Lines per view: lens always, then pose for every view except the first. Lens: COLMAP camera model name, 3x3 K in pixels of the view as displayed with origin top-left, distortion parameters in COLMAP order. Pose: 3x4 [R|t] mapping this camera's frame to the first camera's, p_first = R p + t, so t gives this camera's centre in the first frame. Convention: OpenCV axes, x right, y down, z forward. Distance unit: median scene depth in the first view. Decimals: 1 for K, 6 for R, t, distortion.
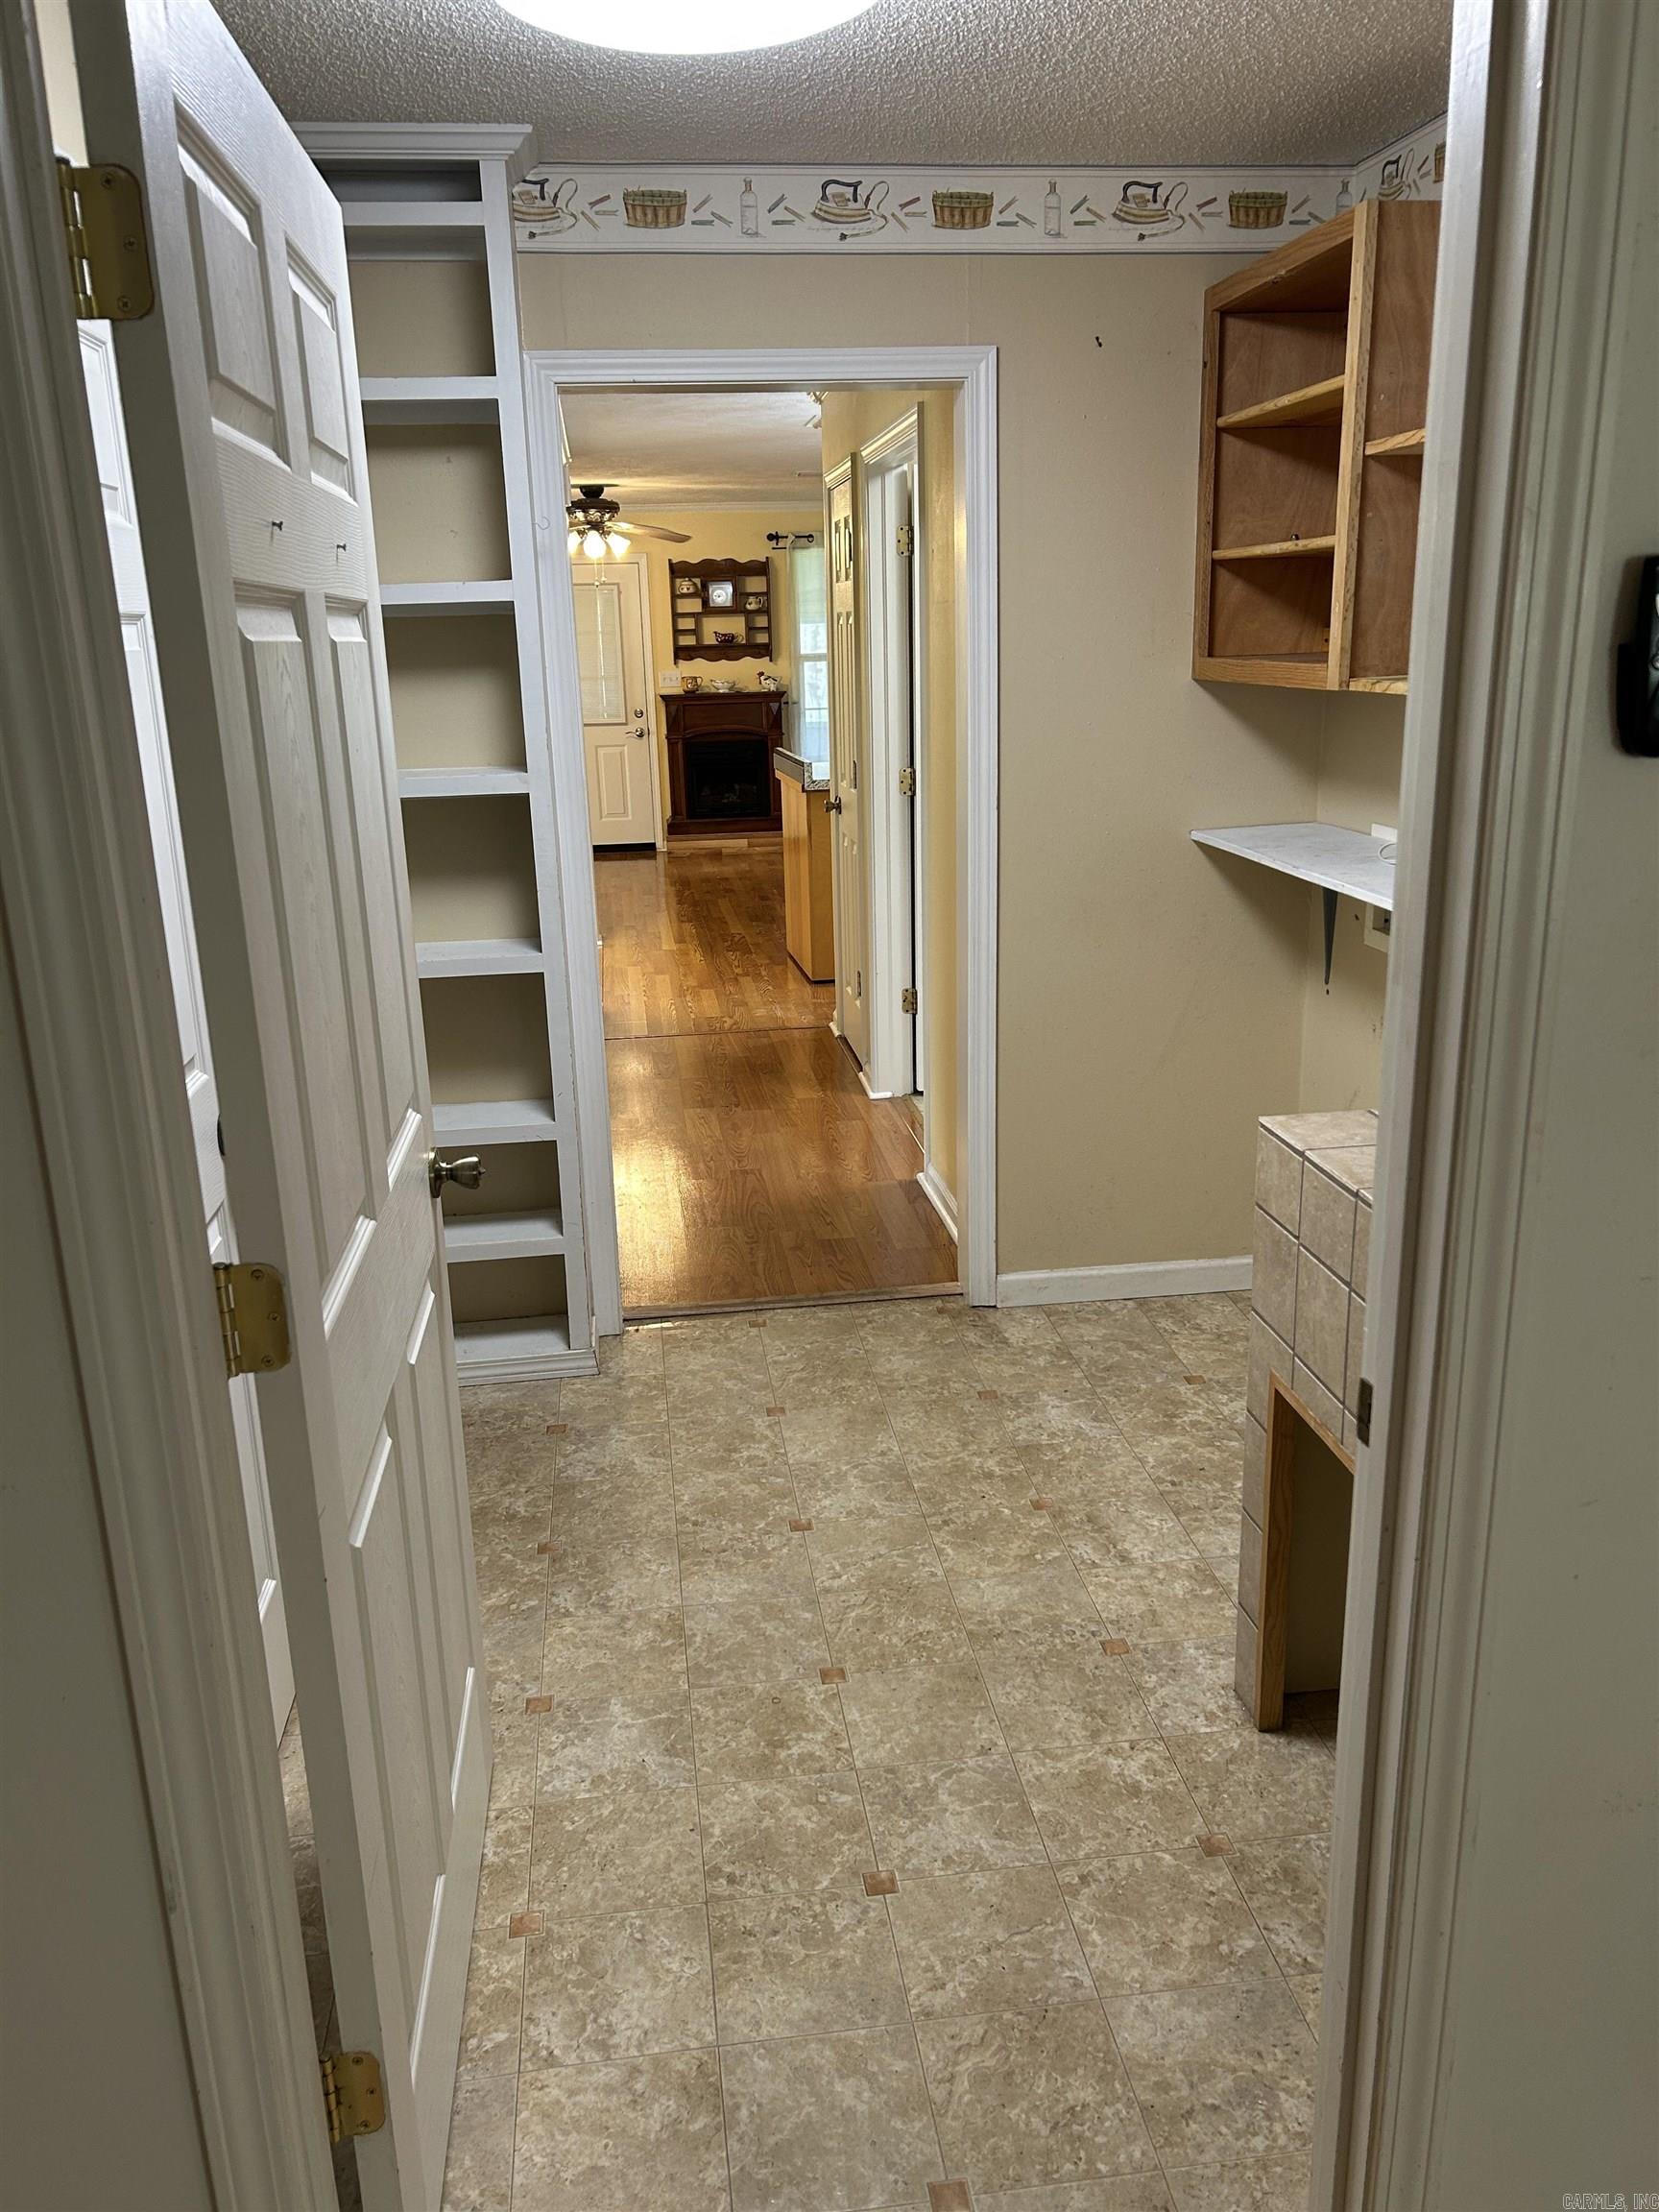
lens RADIAL K [[1661.6, 0, 816.5], [0, 1661.6, 1108.2], [0, 0, 1]] dist [0.057375, -0.065922]
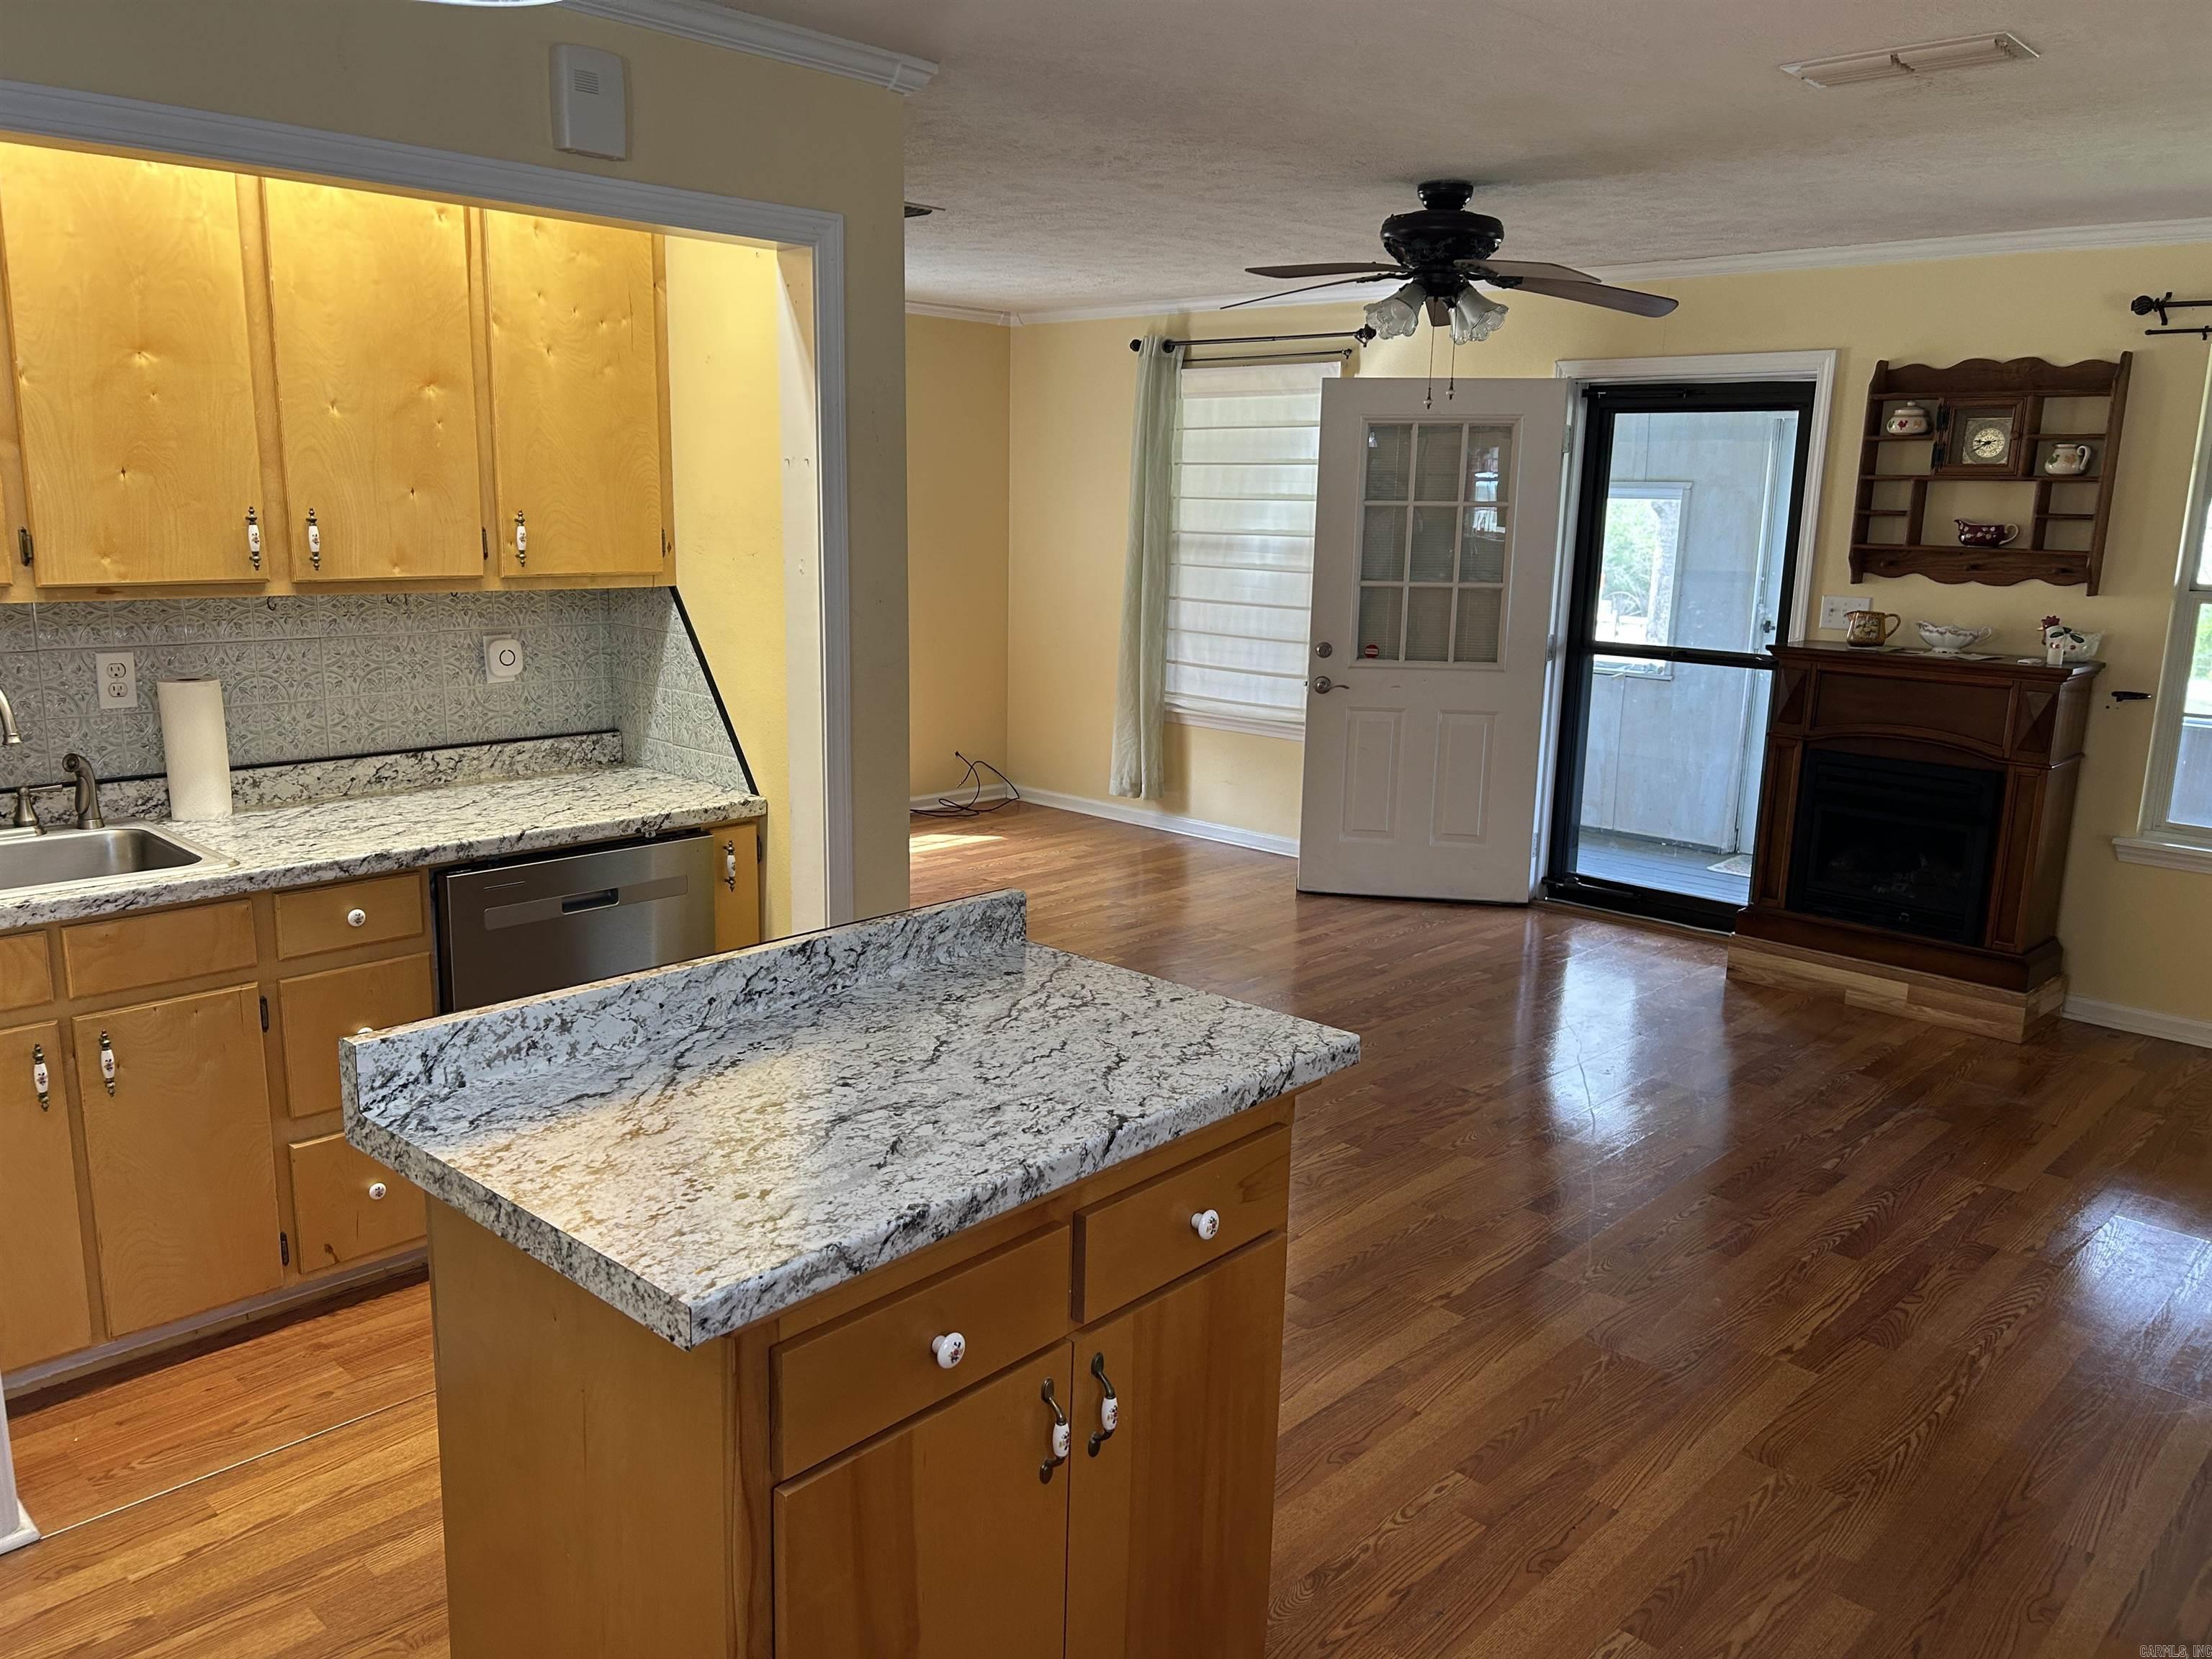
lens RADIAL K [[1661.6, 0, 1100.7], [0, 1661.6, 832.3], [0, 0, 1]] dist [0.057375, -0.065922]
pose [[0.629272, 0.200392, -0.750906, 0.145704], [-0.253044, 0.966368, 0.045836, -0.167147], [0.734837, 0.161169, 0.658816, 0.550091]]
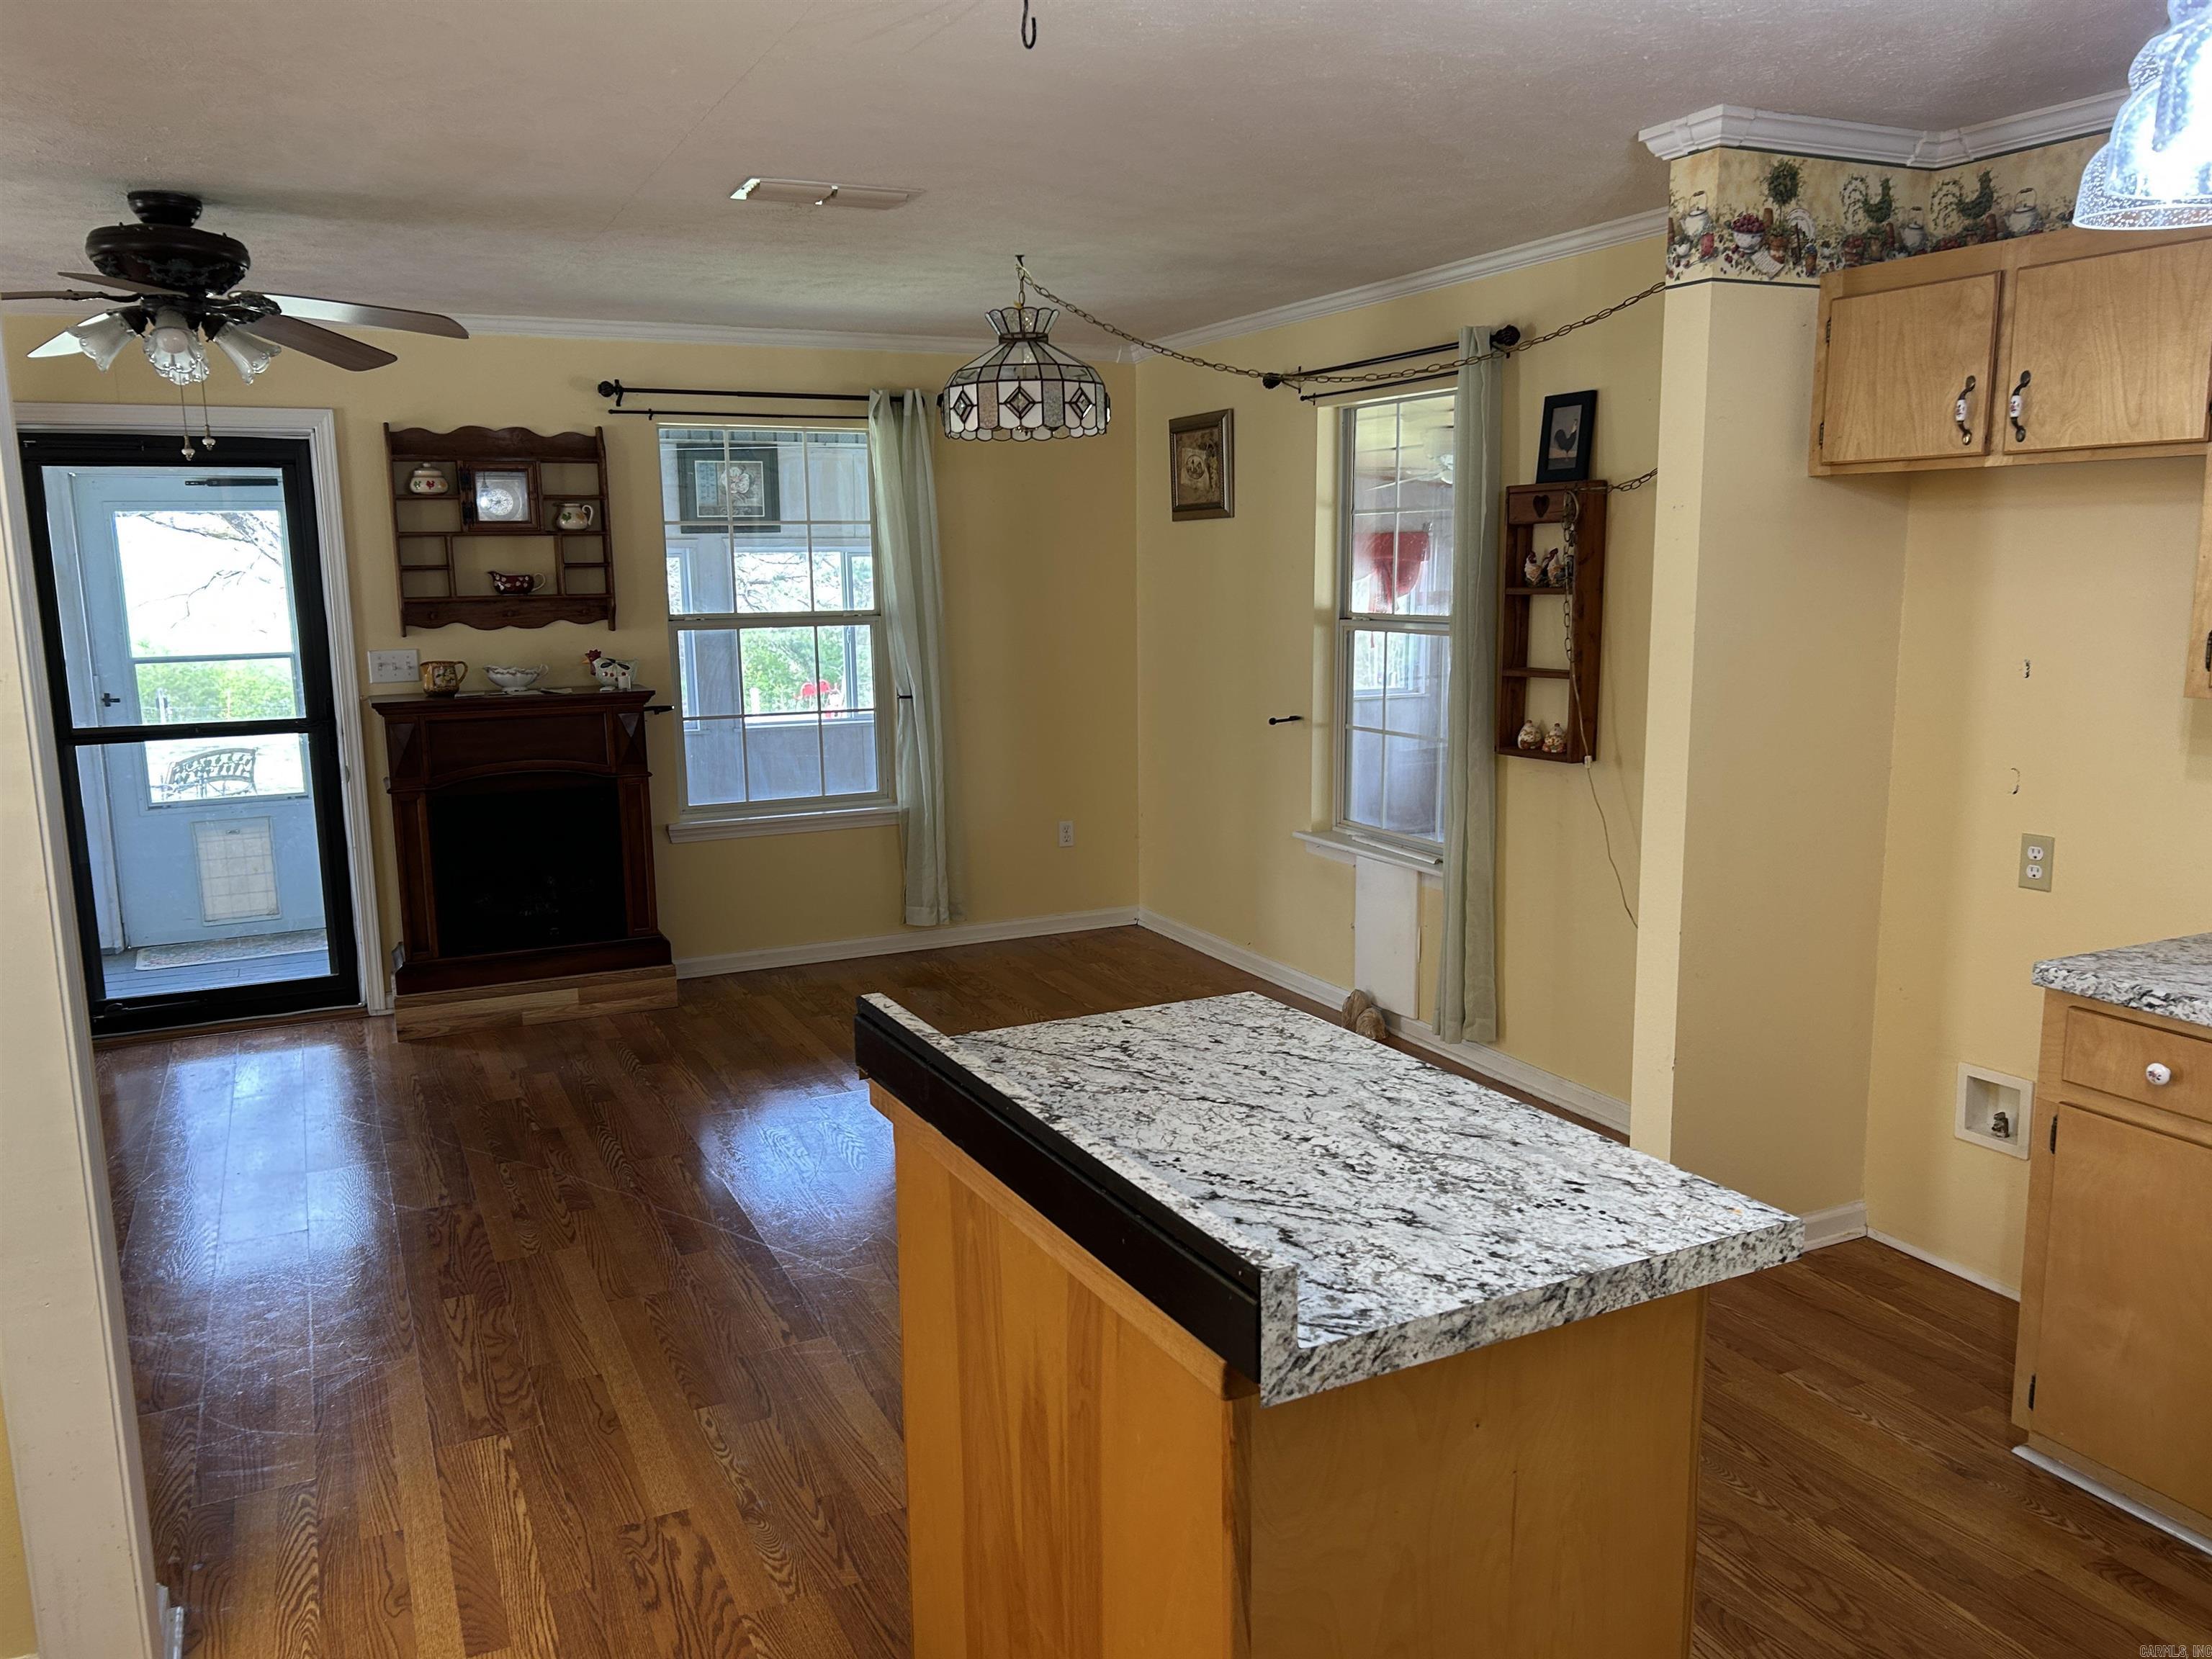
lens RADIAL K [[1661.6, 0, 1087.4], [0, 1661.6, 844.9], [0, 0, 1]] dist [0.057375, -0.065922]
pose [[0.950738, -0.038492, 0.307598, -0.048676], [0.072532, 0.992339, -0.100007, -0.144346], [-0.301392, 0.117391, 0.946246, 0.493839]]
